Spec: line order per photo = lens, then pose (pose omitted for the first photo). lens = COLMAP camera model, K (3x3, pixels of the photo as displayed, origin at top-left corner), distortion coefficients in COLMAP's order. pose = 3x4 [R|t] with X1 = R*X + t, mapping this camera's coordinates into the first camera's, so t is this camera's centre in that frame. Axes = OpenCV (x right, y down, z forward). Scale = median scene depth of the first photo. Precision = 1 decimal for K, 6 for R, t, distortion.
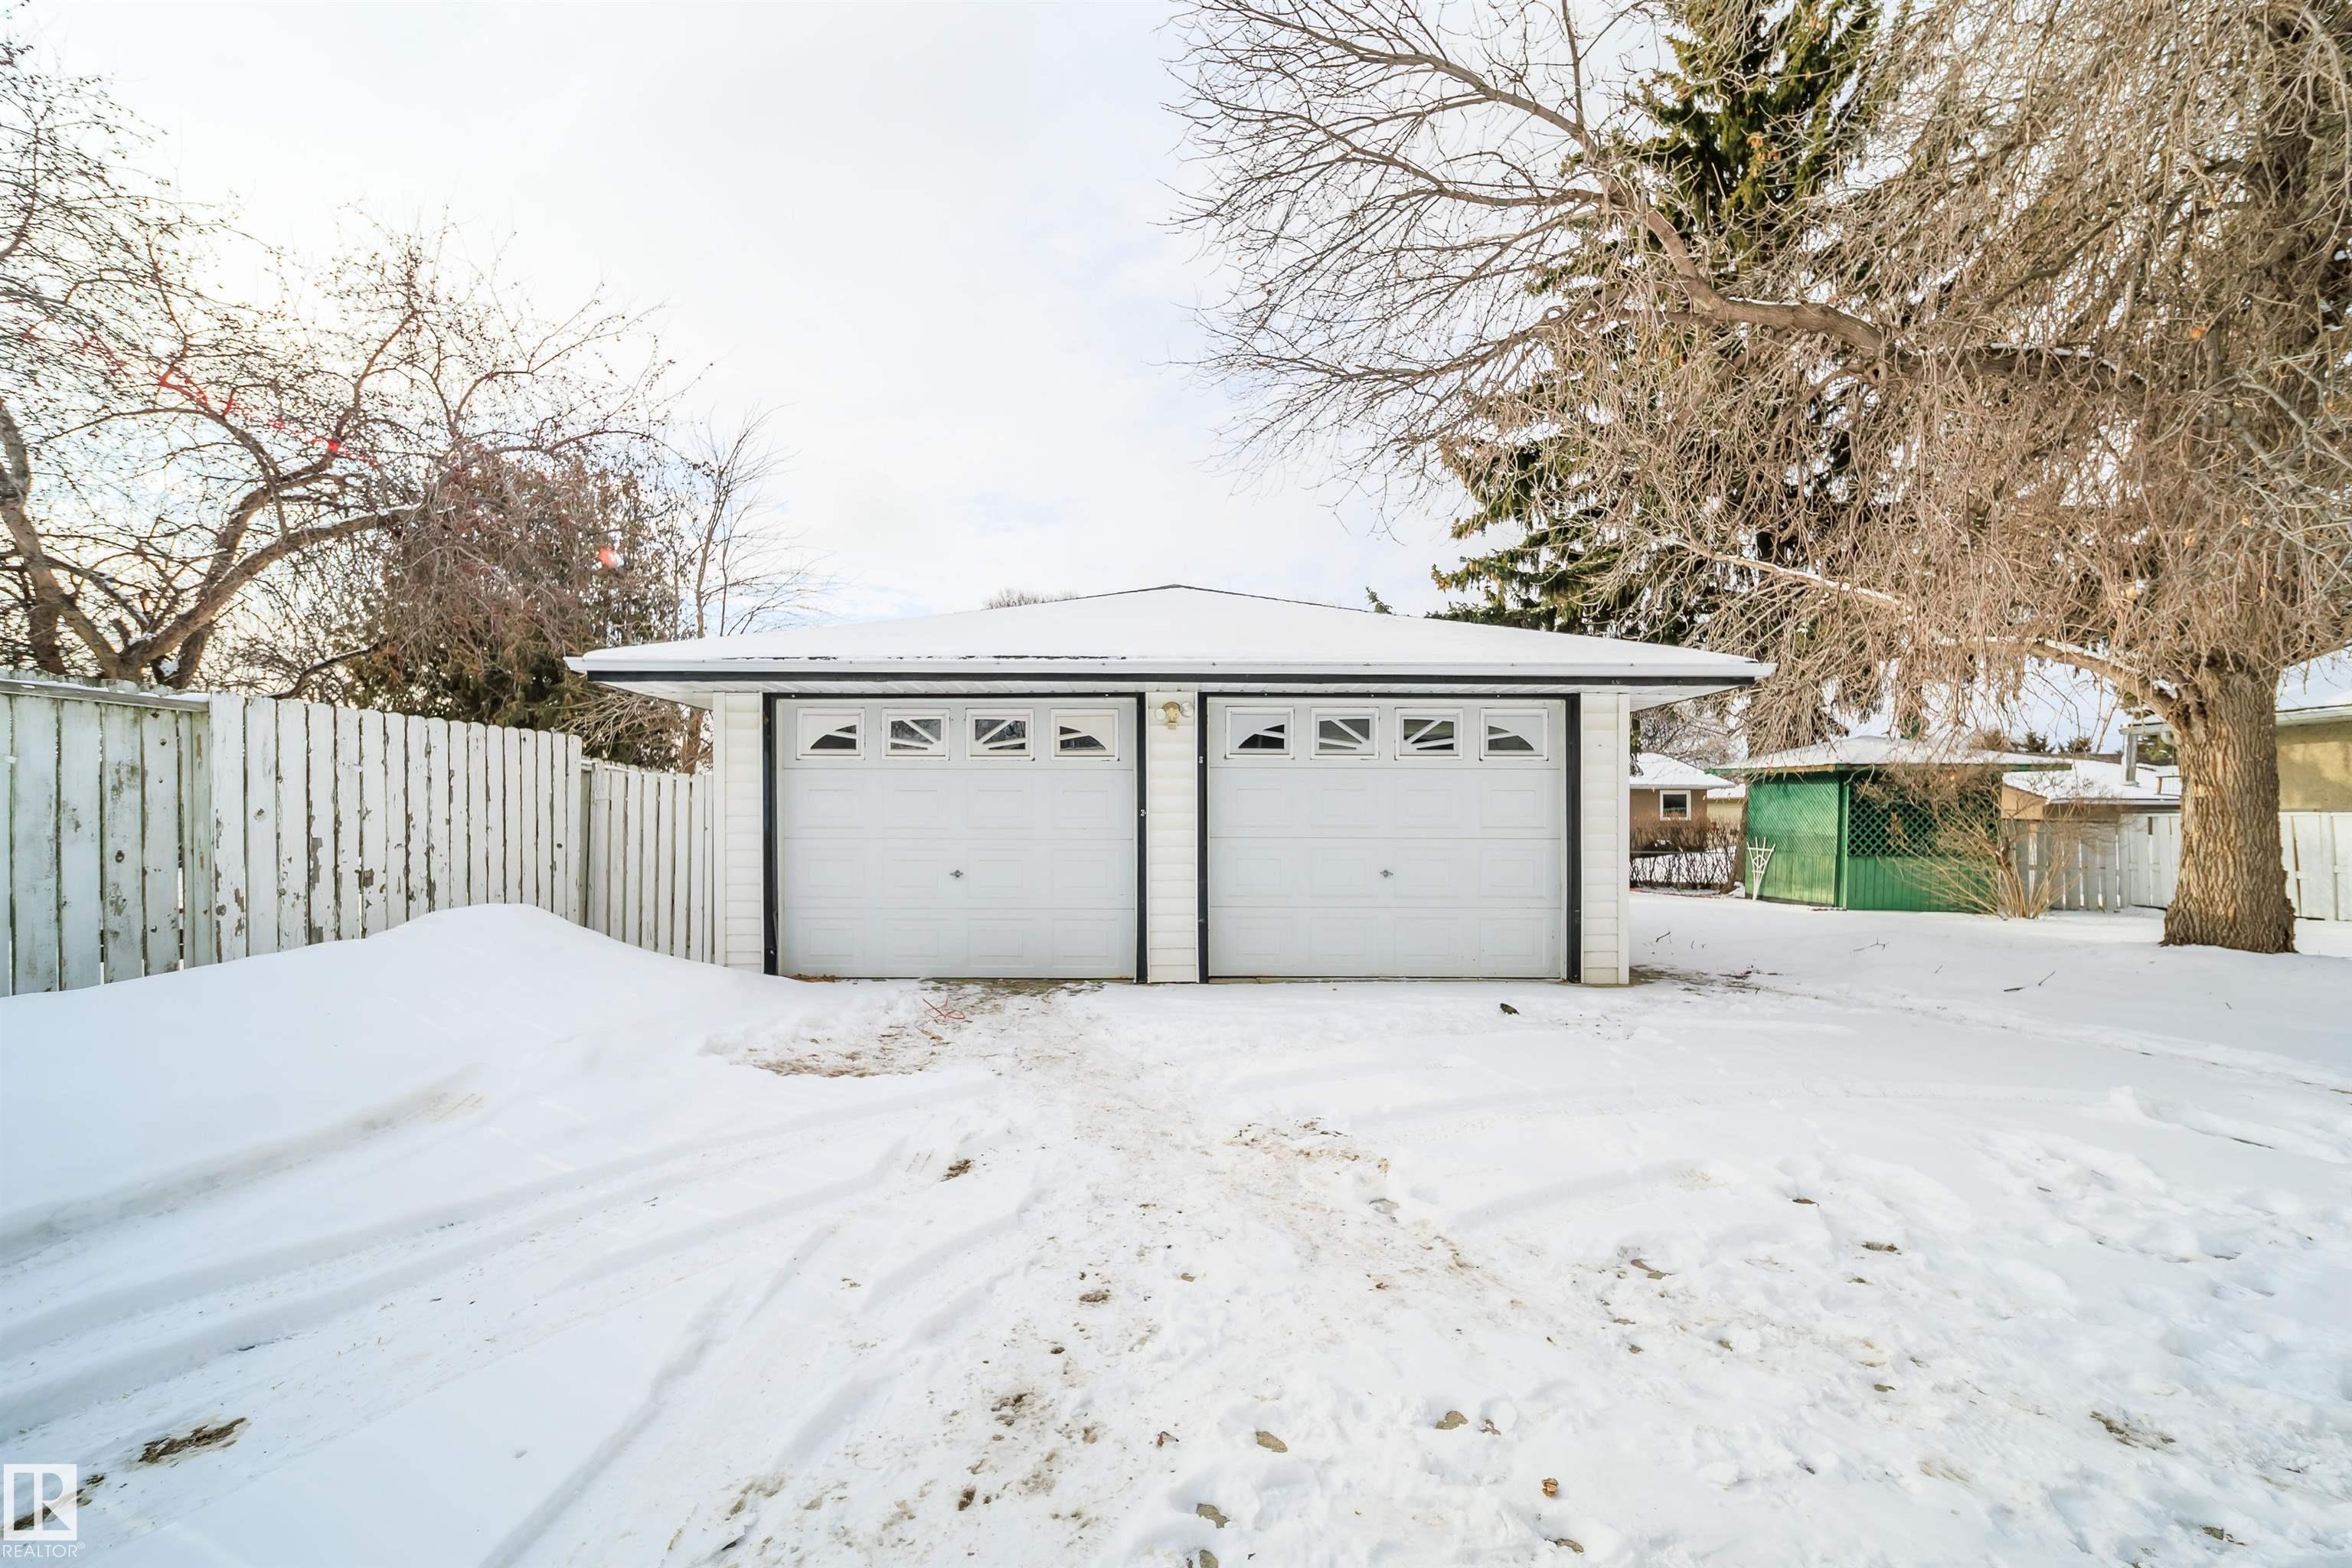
lens RADIAL K [[906.5, 0, 1191.8], [0, 906.5, 826.9], [0, 0, 1]] dist [-0.006245, 0.000059]
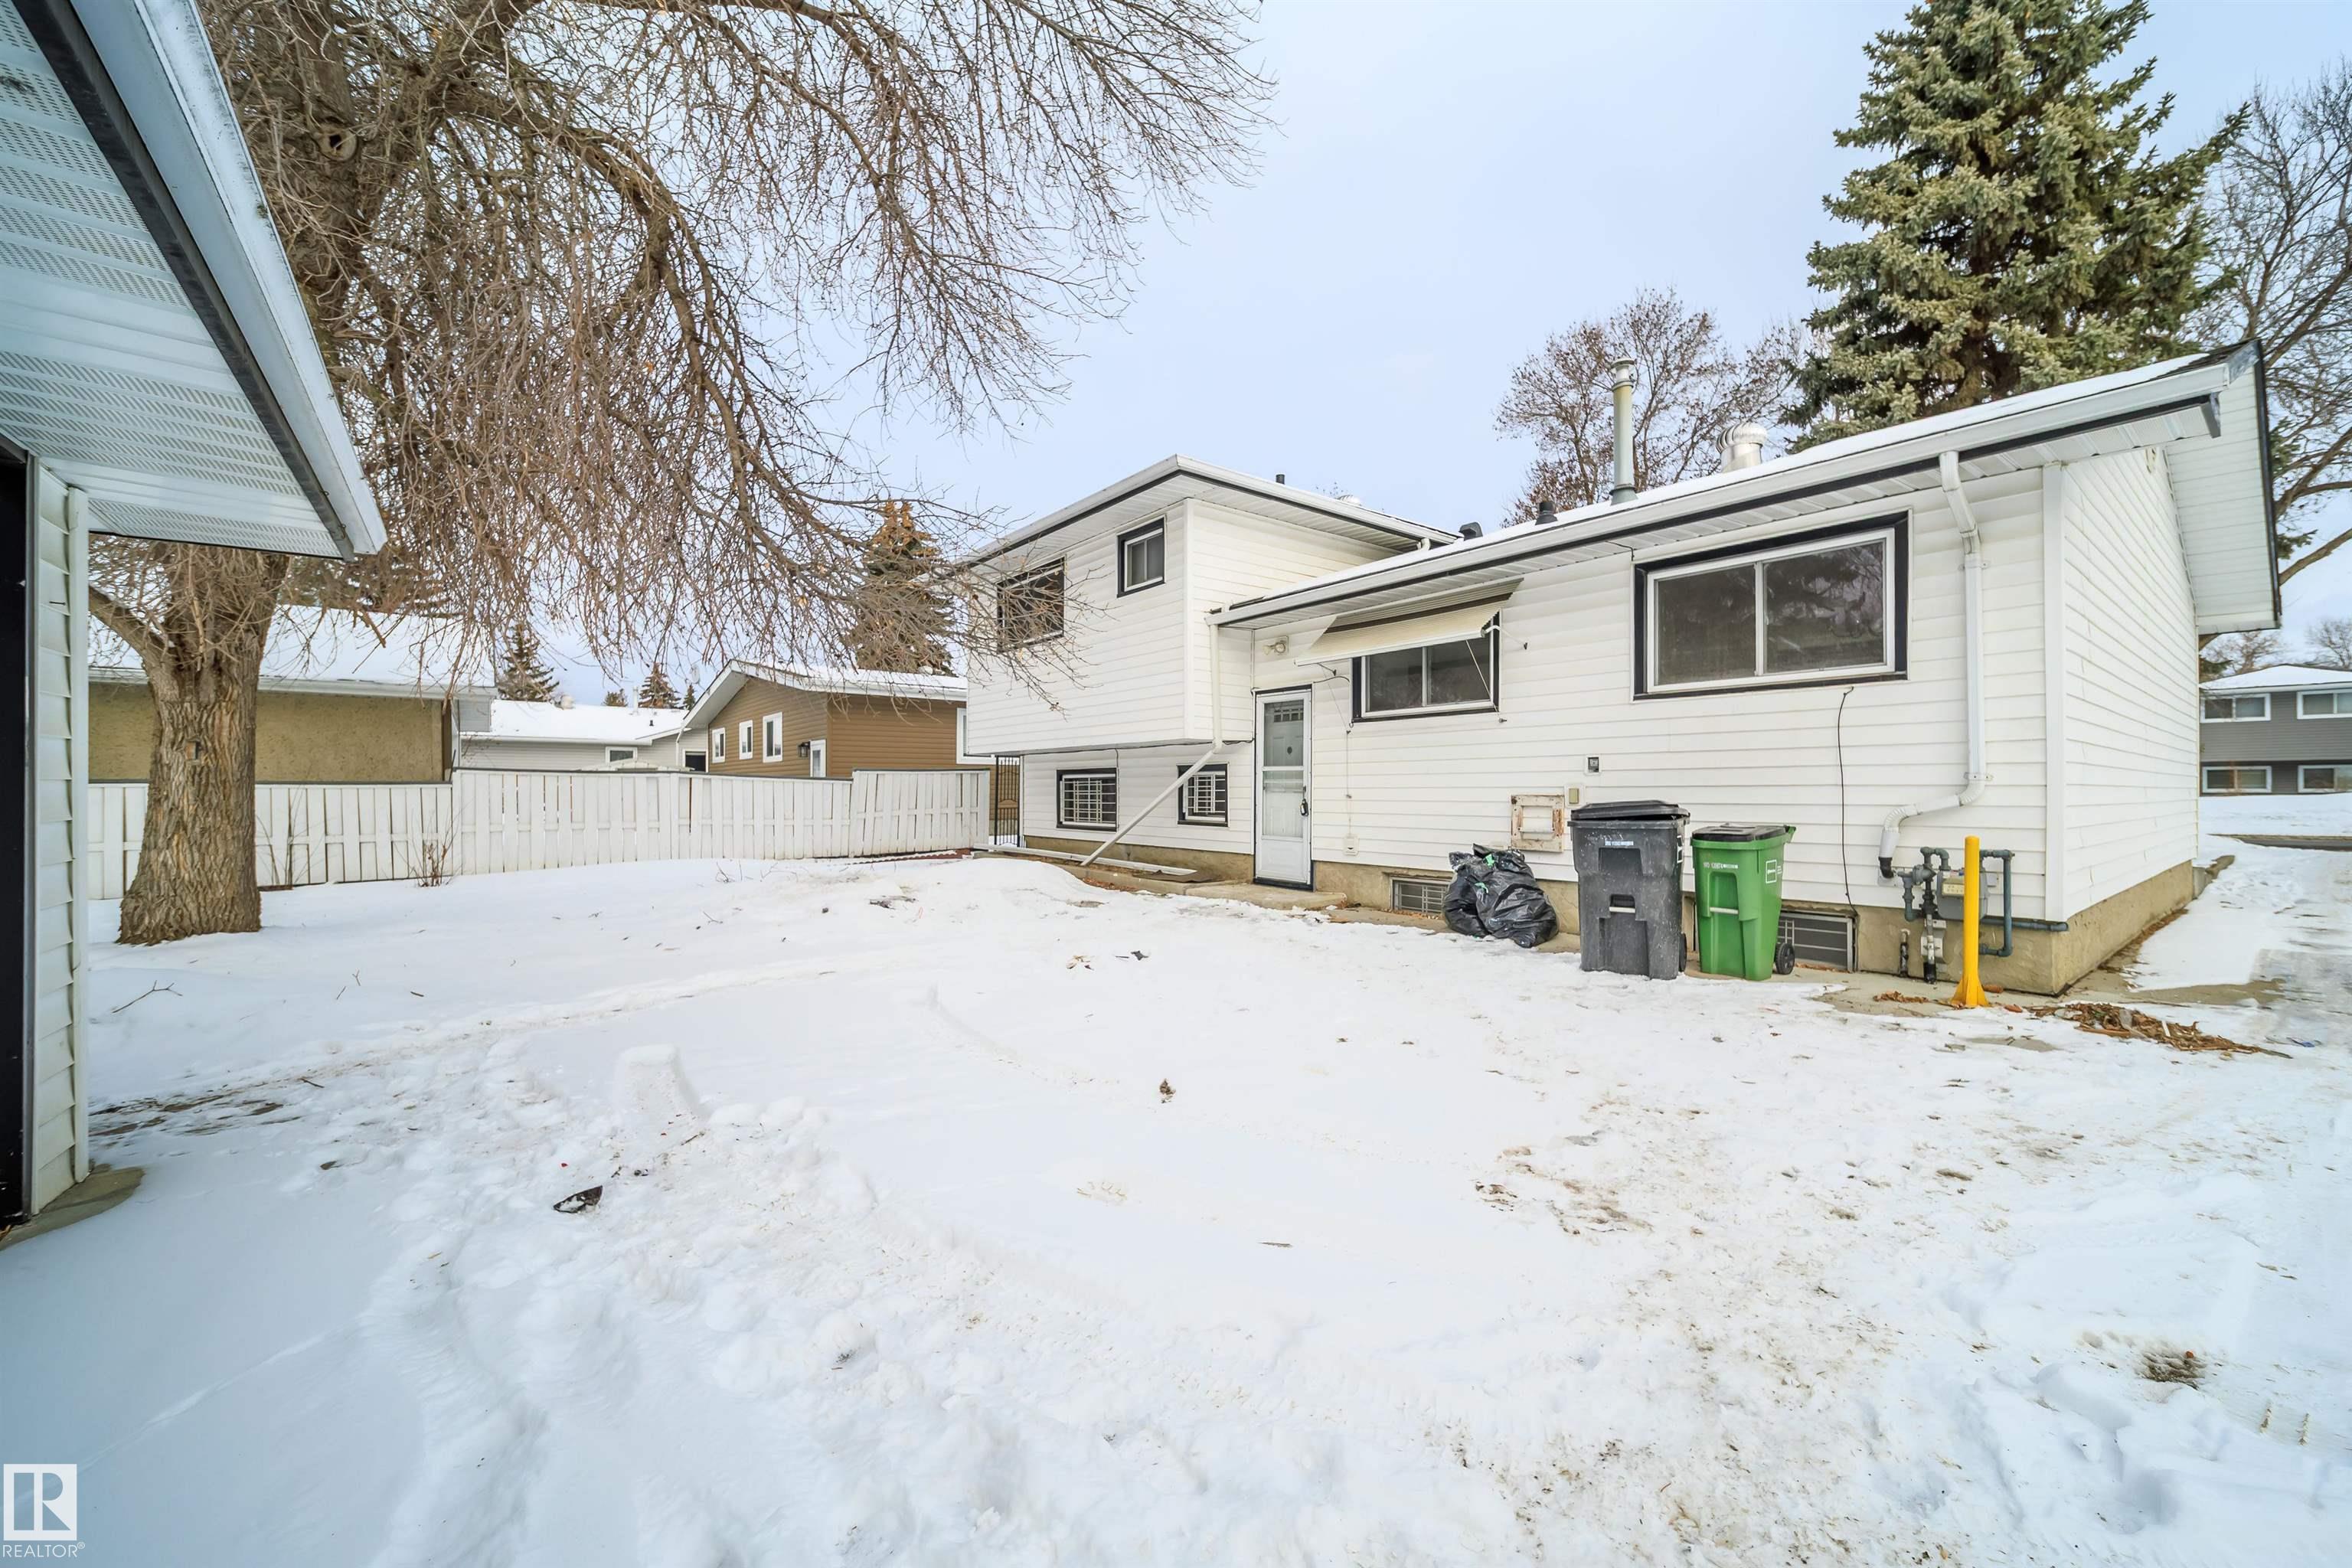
lens RADIAL K [[906.5, 0, 1191.0], [0, 906.5, 790.2], [0, 0, 1]] dist [-0.006245, 0.000059]
pose [[-0.590905, 0.001762, 0.806739, -0.159413], [0.010837, 0.999925, 0.005753, -0.004640], [-0.806668, 0.012142, -0.590880, 0.854501]]
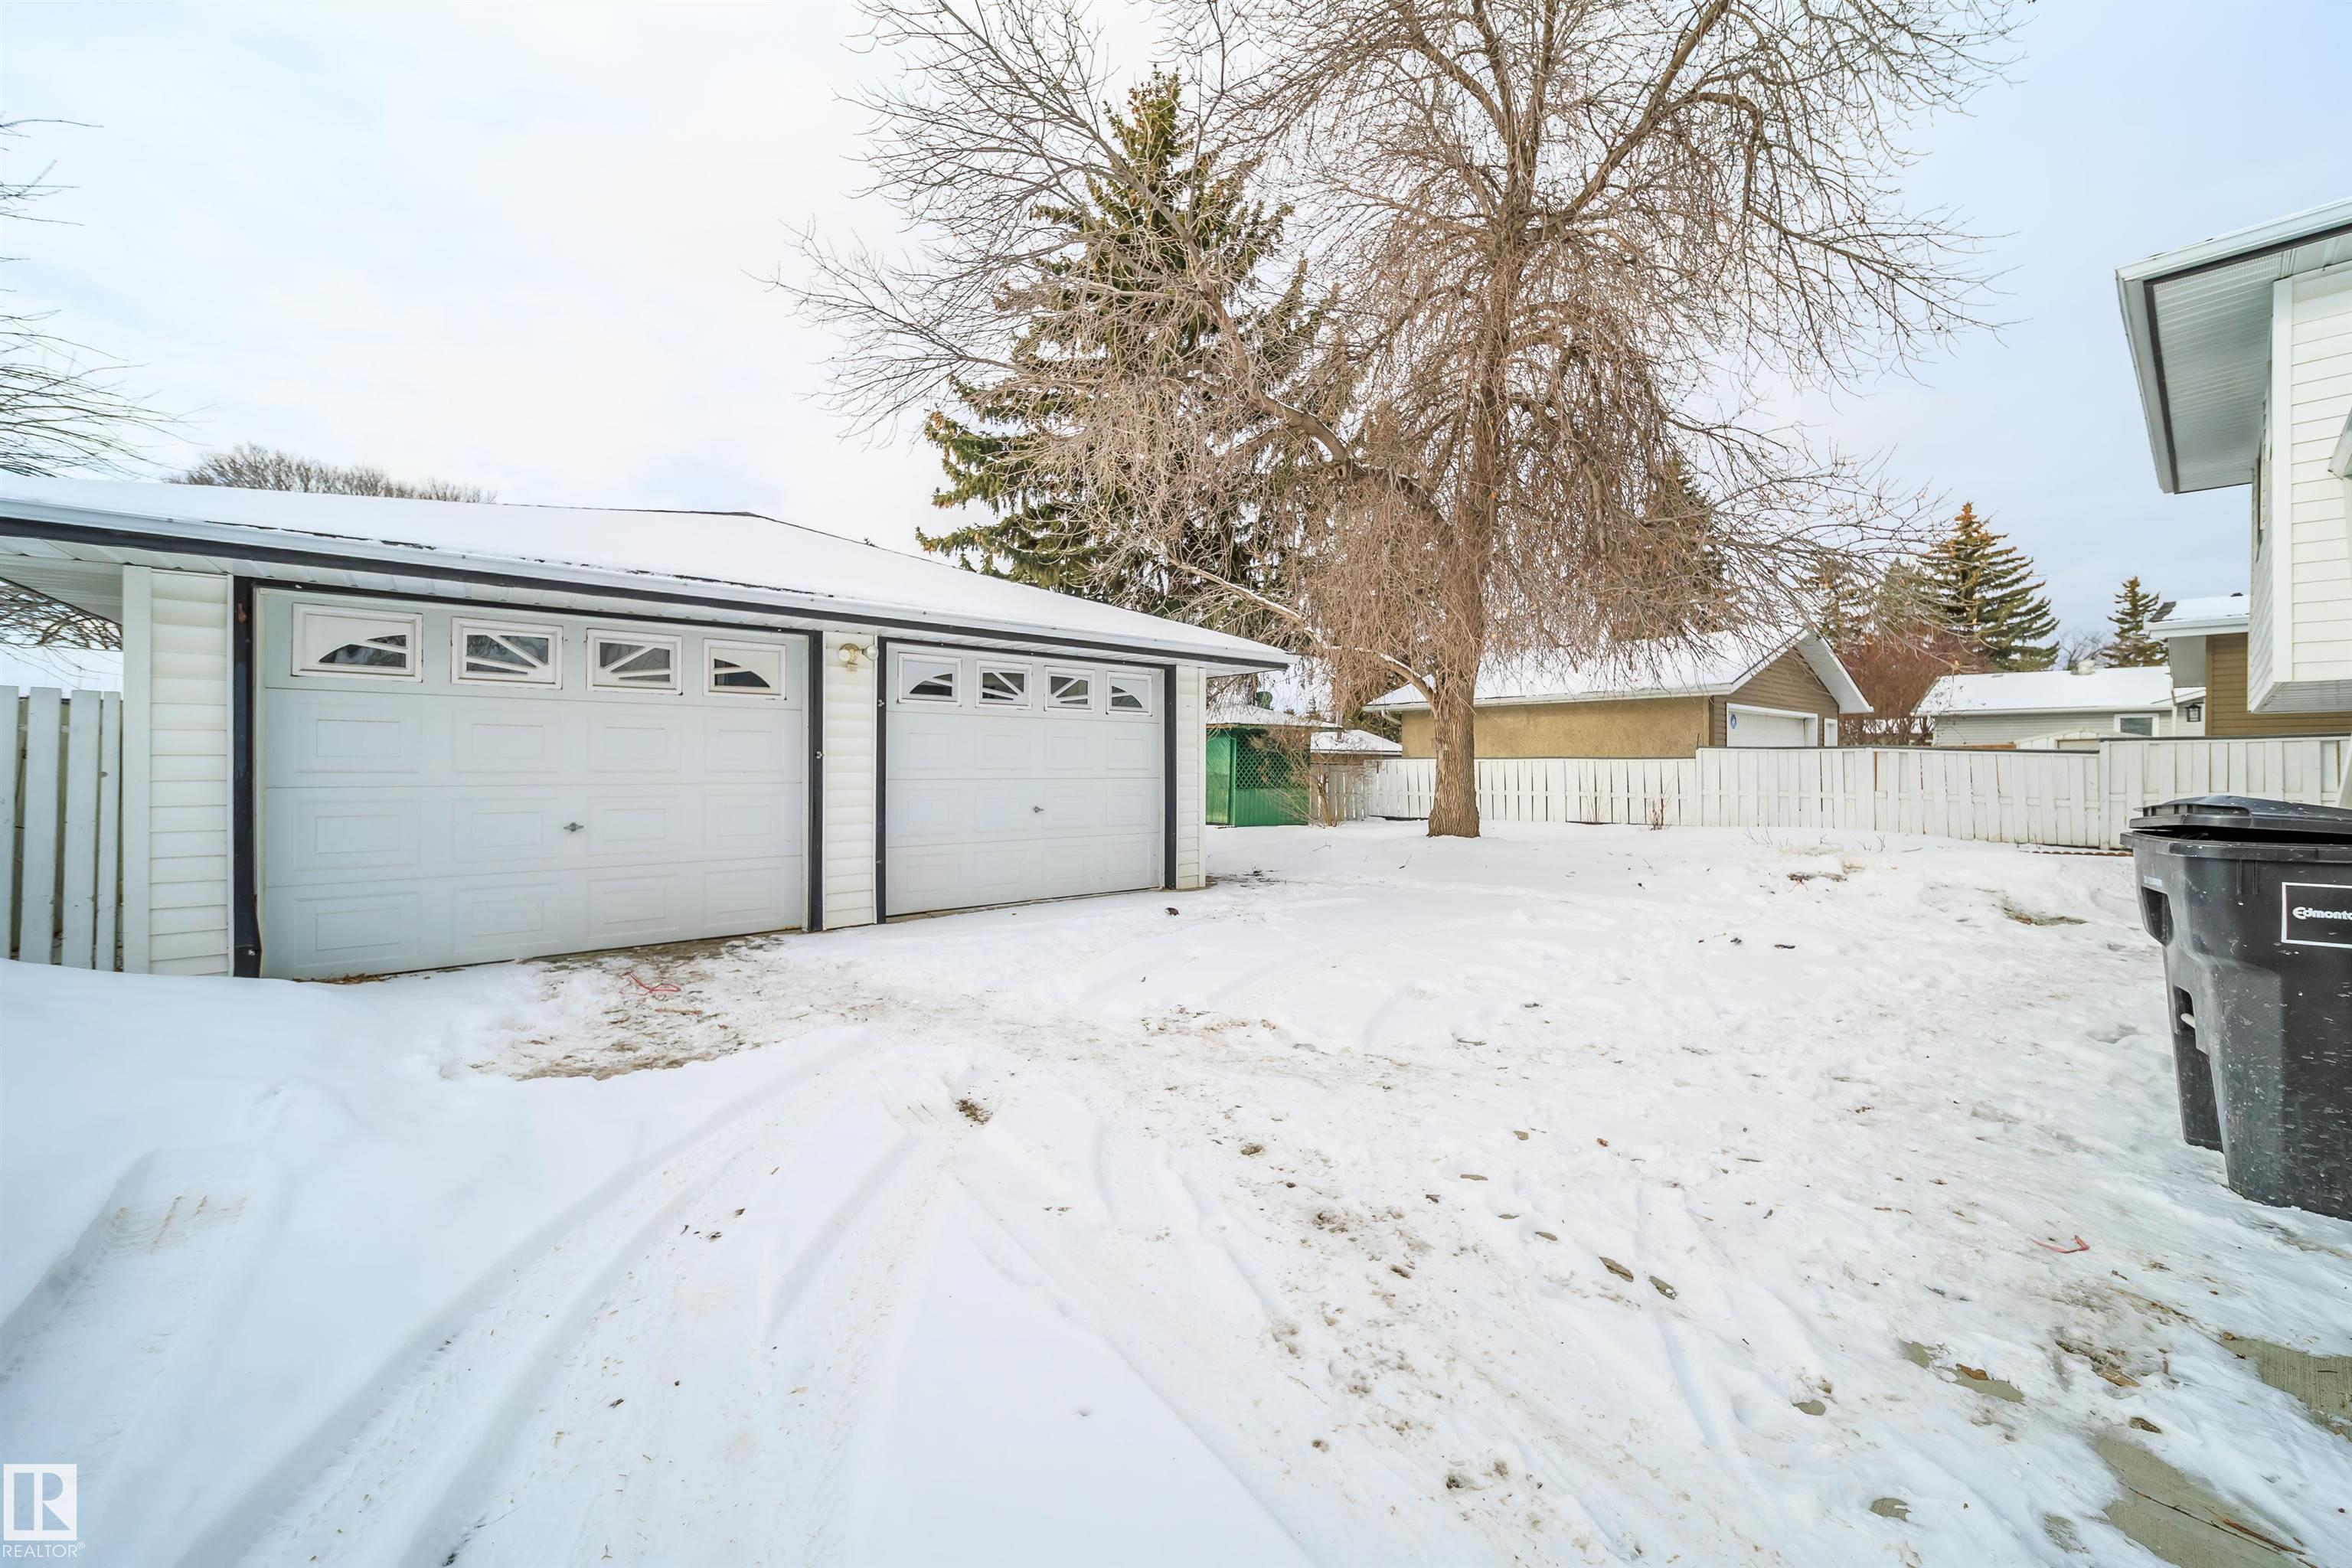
lens RADIAL K [[836.5, 0, 1187.8], [0, 836.5, 768.8], [0, 0, 1]] dist [-0.001396, -0.000609]
pose [[0.780897, -0.002837, 0.624653, -0.298010], [0.002856, 0.999995, 0.000971, -0.000710], [-0.624653, 0.001026, 0.780901, 0.054195]]
